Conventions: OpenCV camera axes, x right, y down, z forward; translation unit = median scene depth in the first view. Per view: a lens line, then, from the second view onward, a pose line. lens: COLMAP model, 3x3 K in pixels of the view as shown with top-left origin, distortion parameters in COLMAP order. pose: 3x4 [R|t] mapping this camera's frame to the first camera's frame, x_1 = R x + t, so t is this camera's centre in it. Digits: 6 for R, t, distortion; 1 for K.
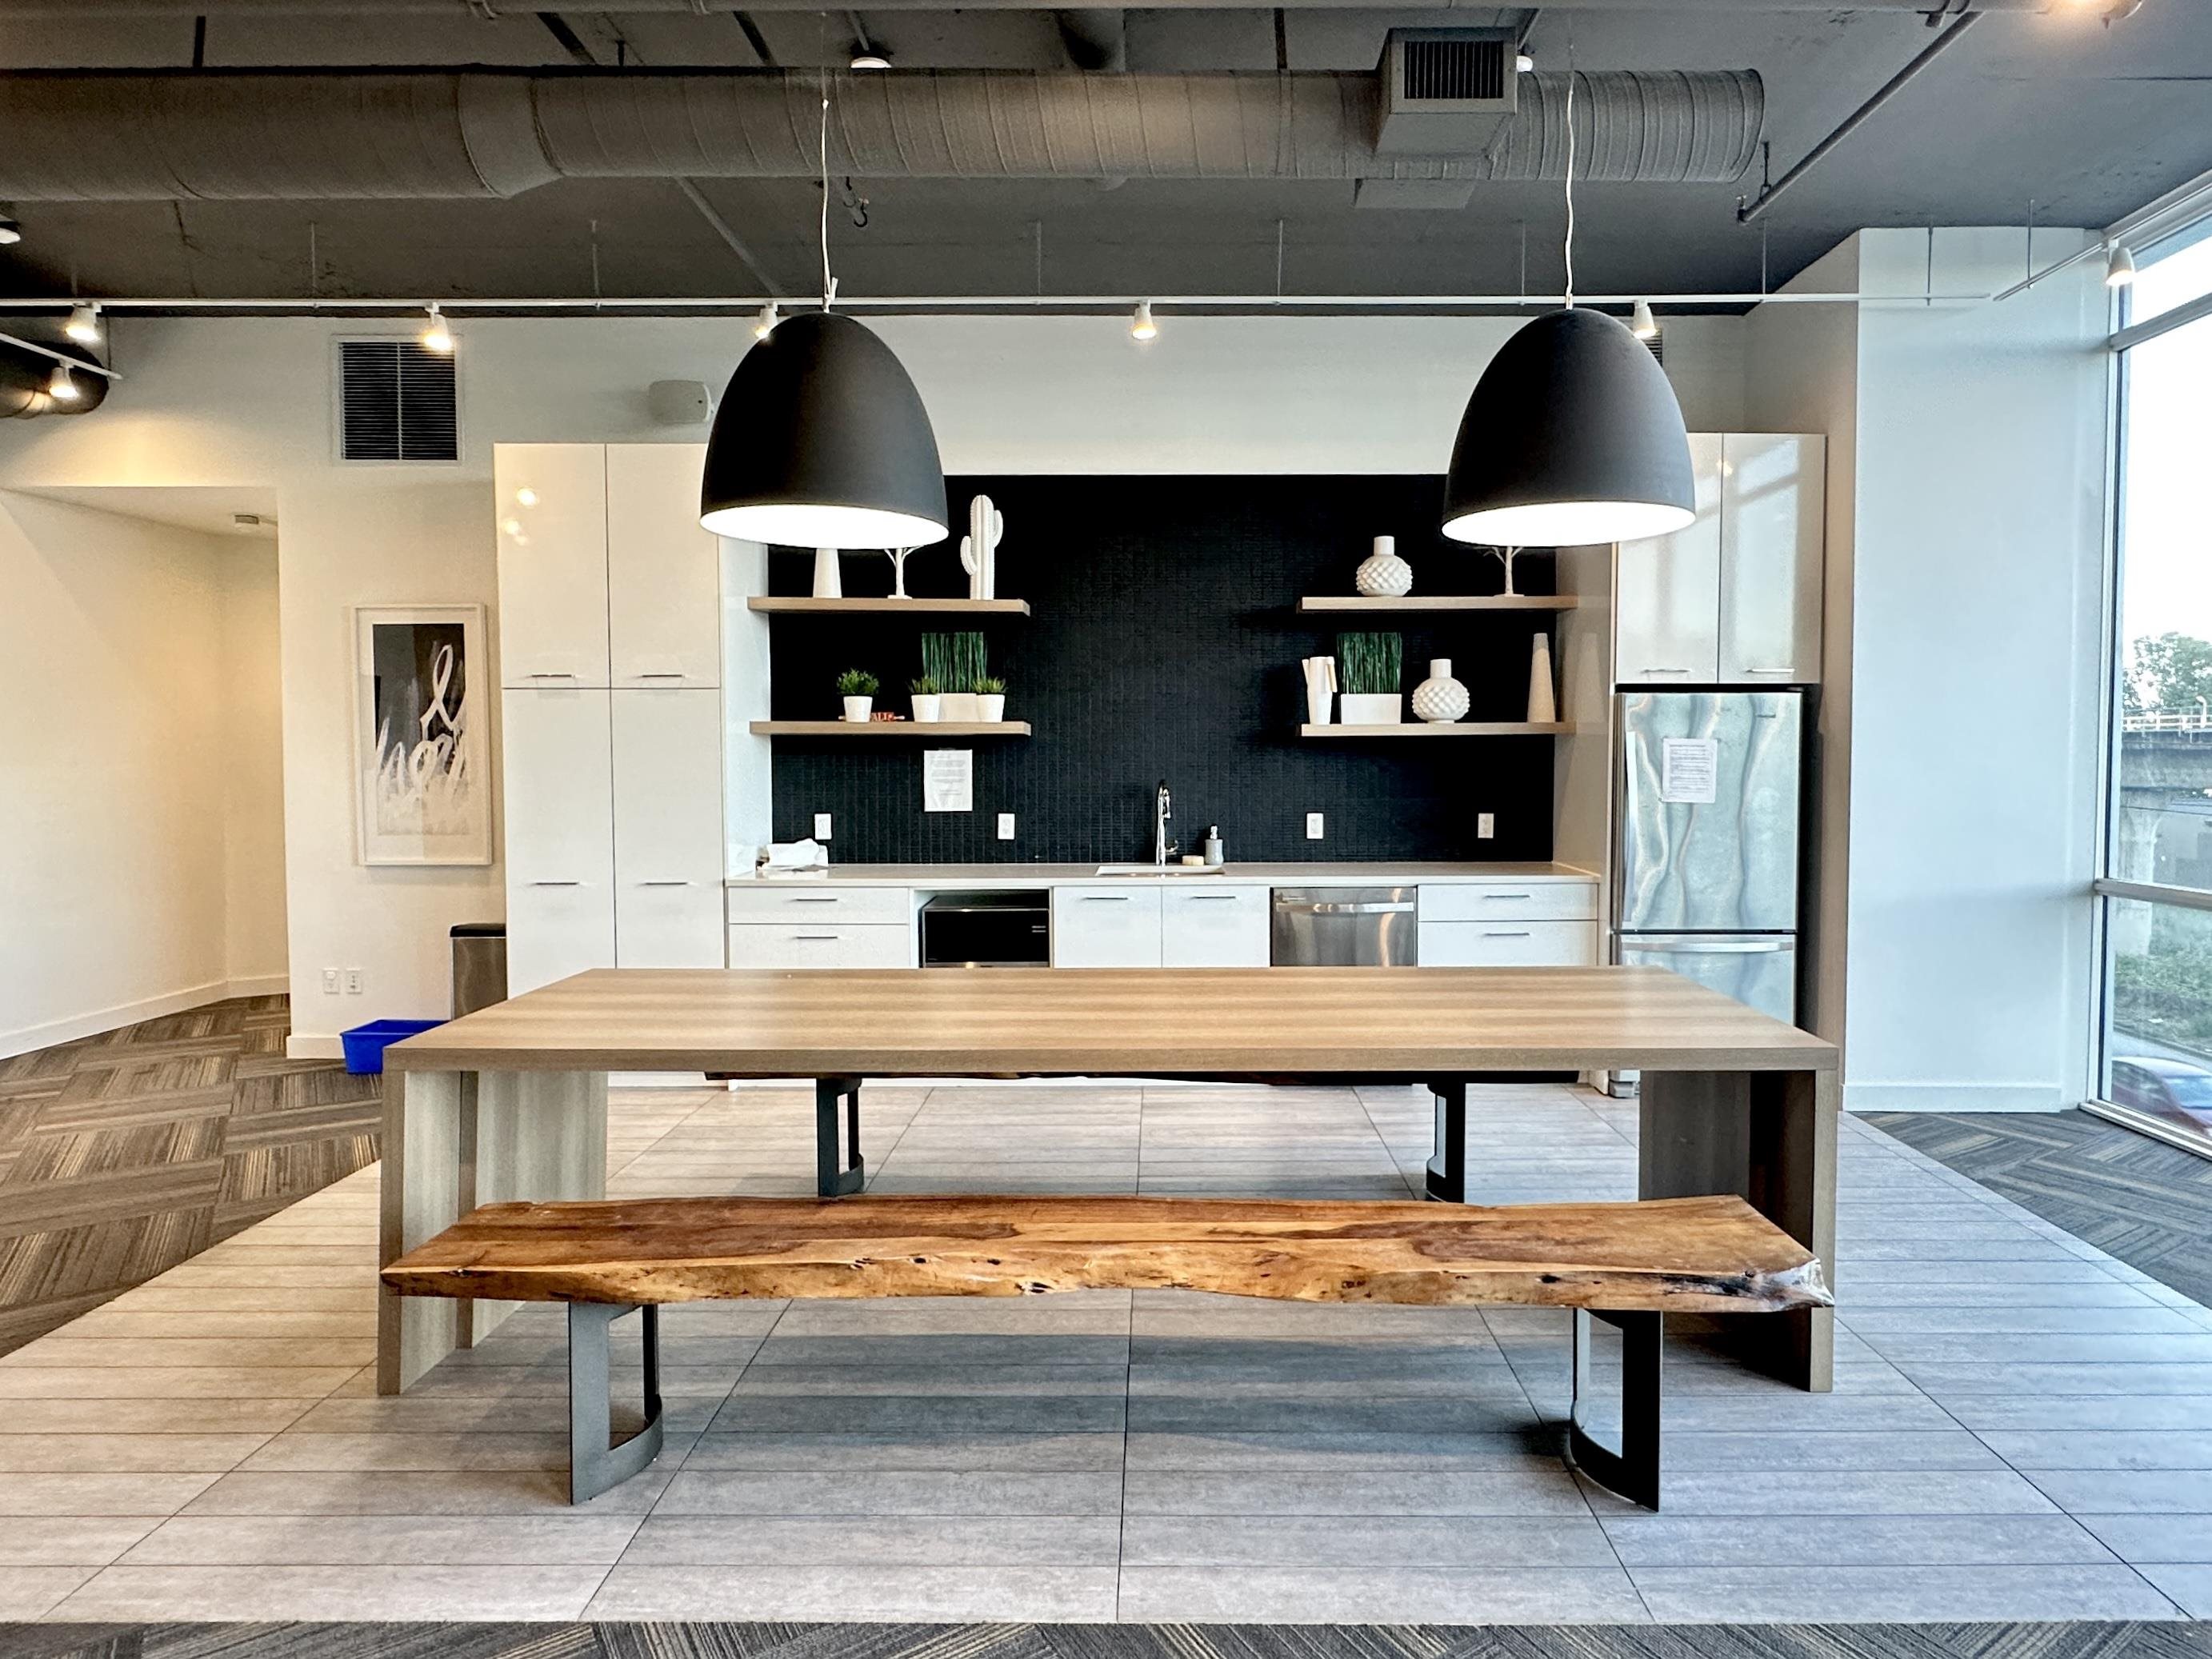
lens RADIAL K [[882.7, 0, 1103.4], [0, 882.7, 825.0], [0, 0, 1]] dist [0.001328, -0.000344]
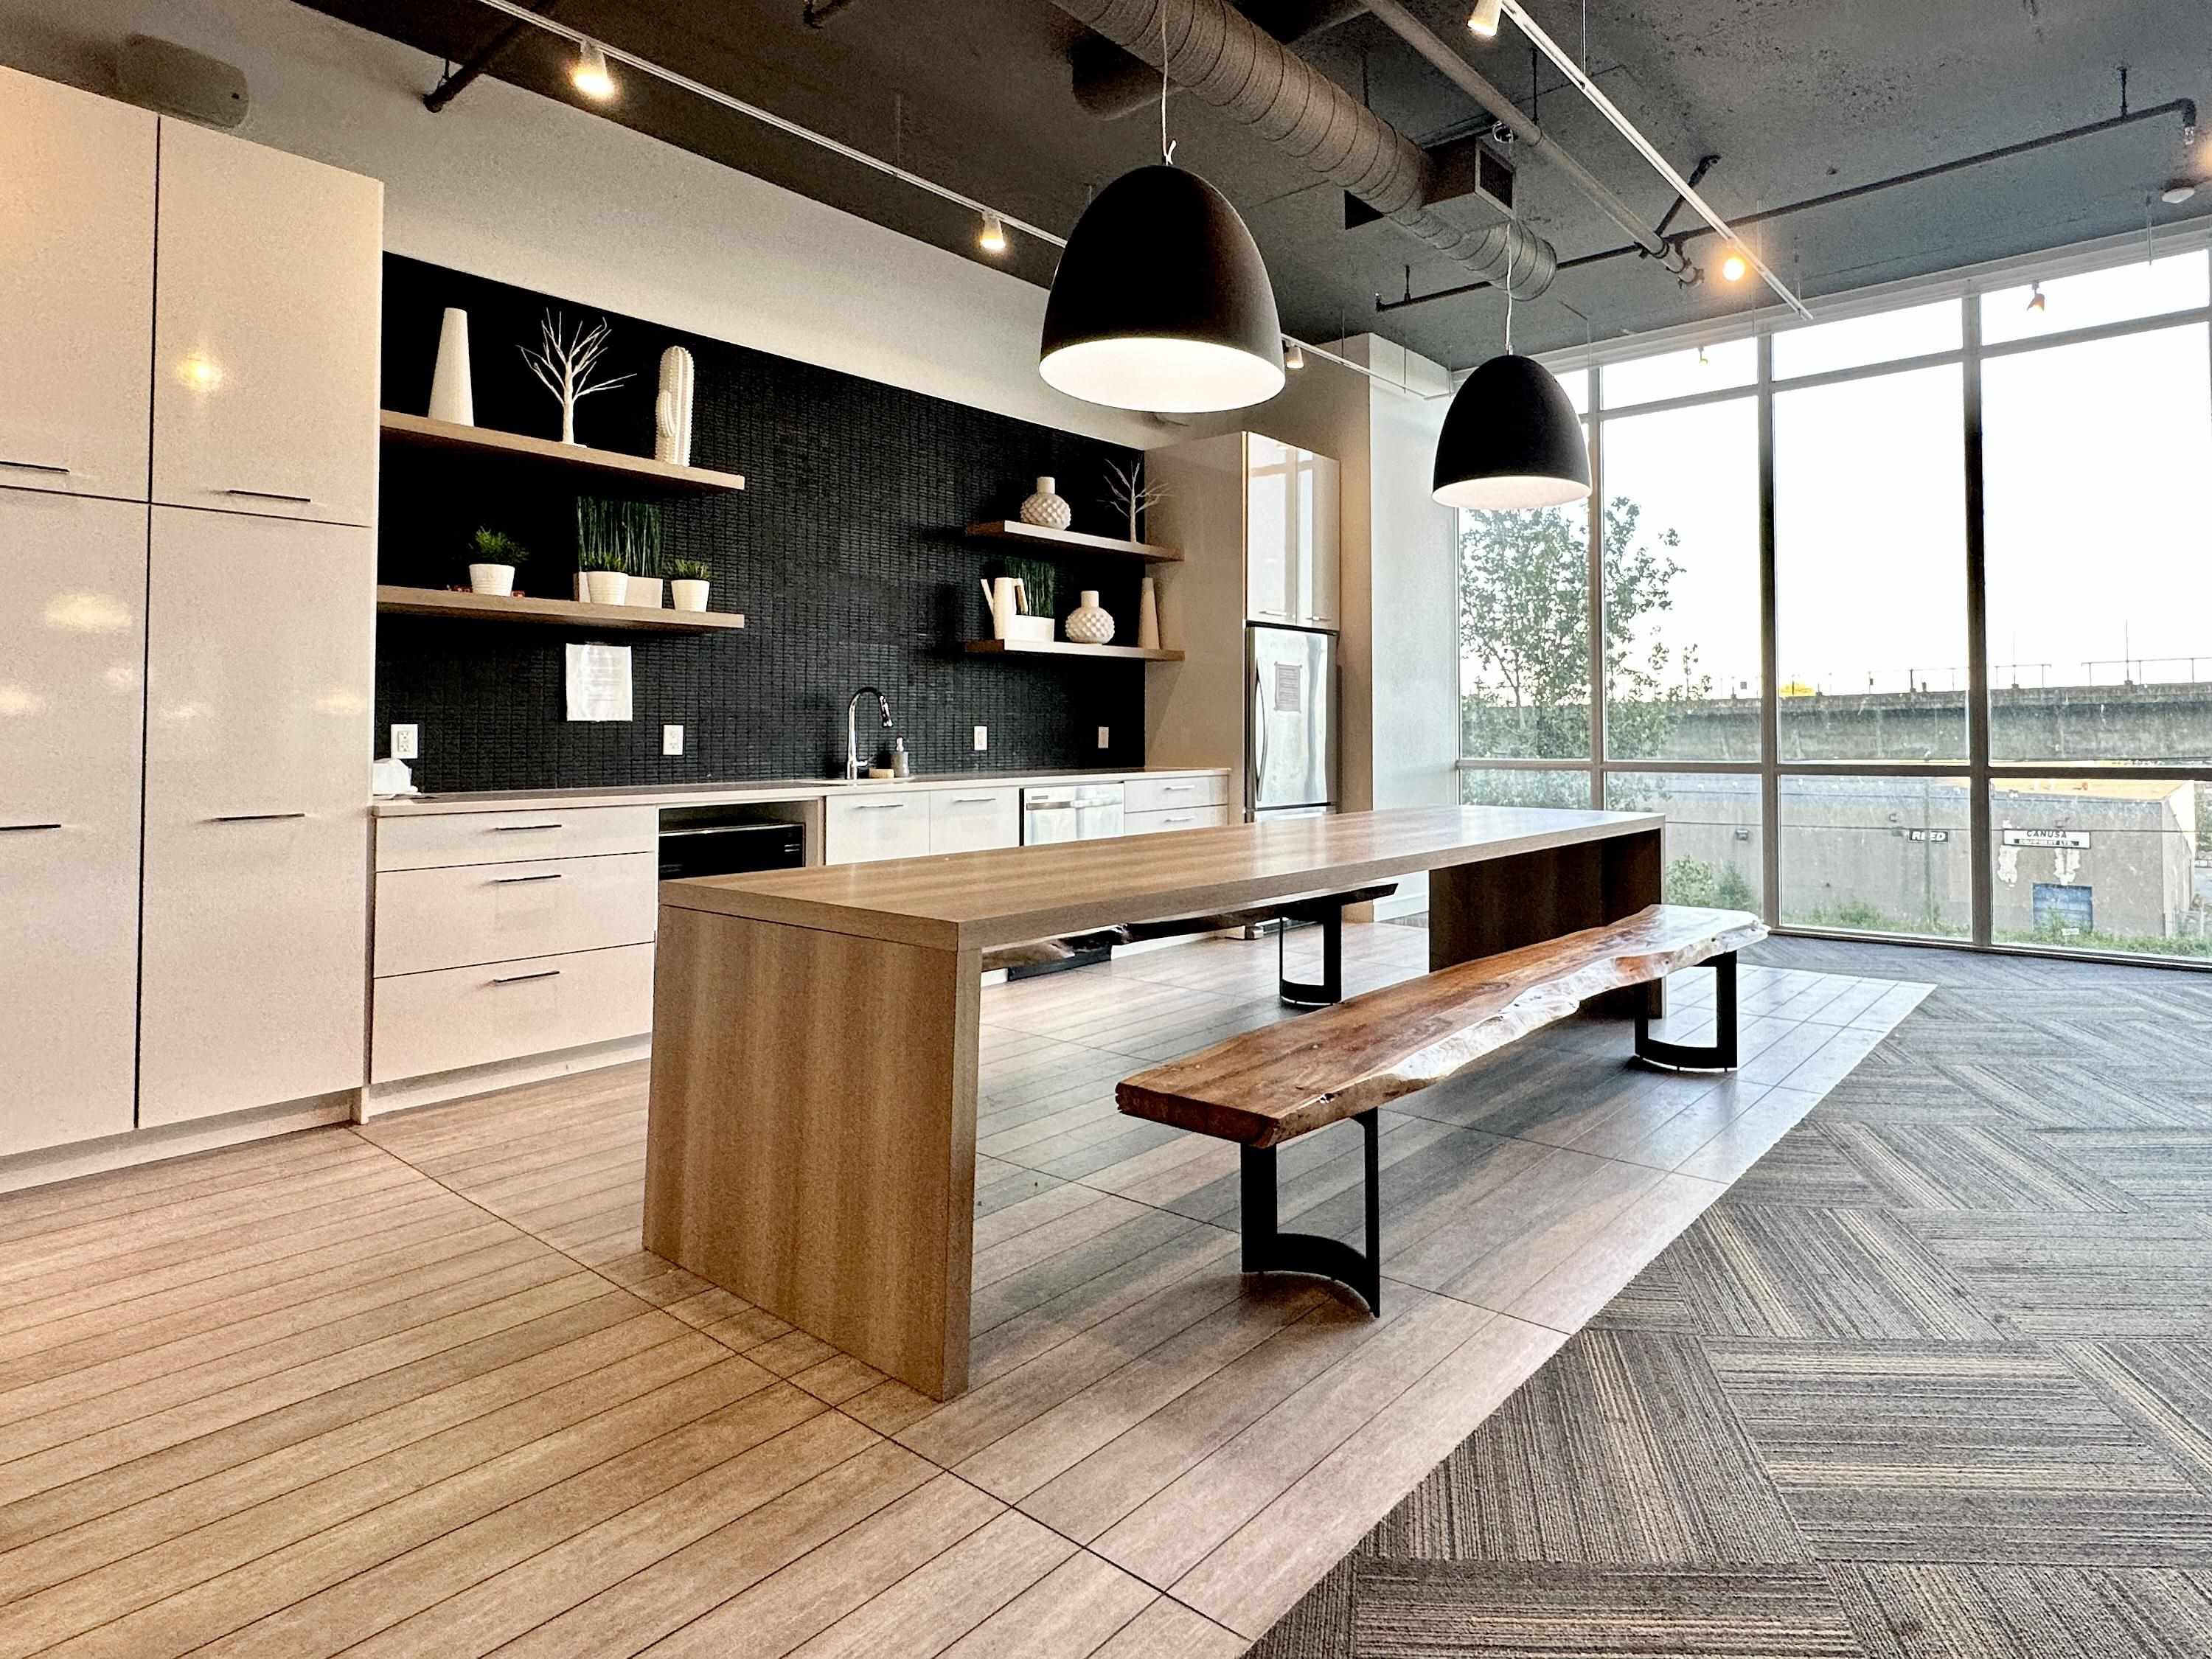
lens RADIAL K [[890.0, 0, 1103.6], [0, 890.0, 725.4], [0, 0, 1]] dist [-0.000221, -0.000183]
pose [[0.781893, 0.001168, 0.623411, -0.331550], [0.028063, 0.998919, -0.037069, 0.031878], [-0.622780, 0.046479, 0.781015, 0.087984]]
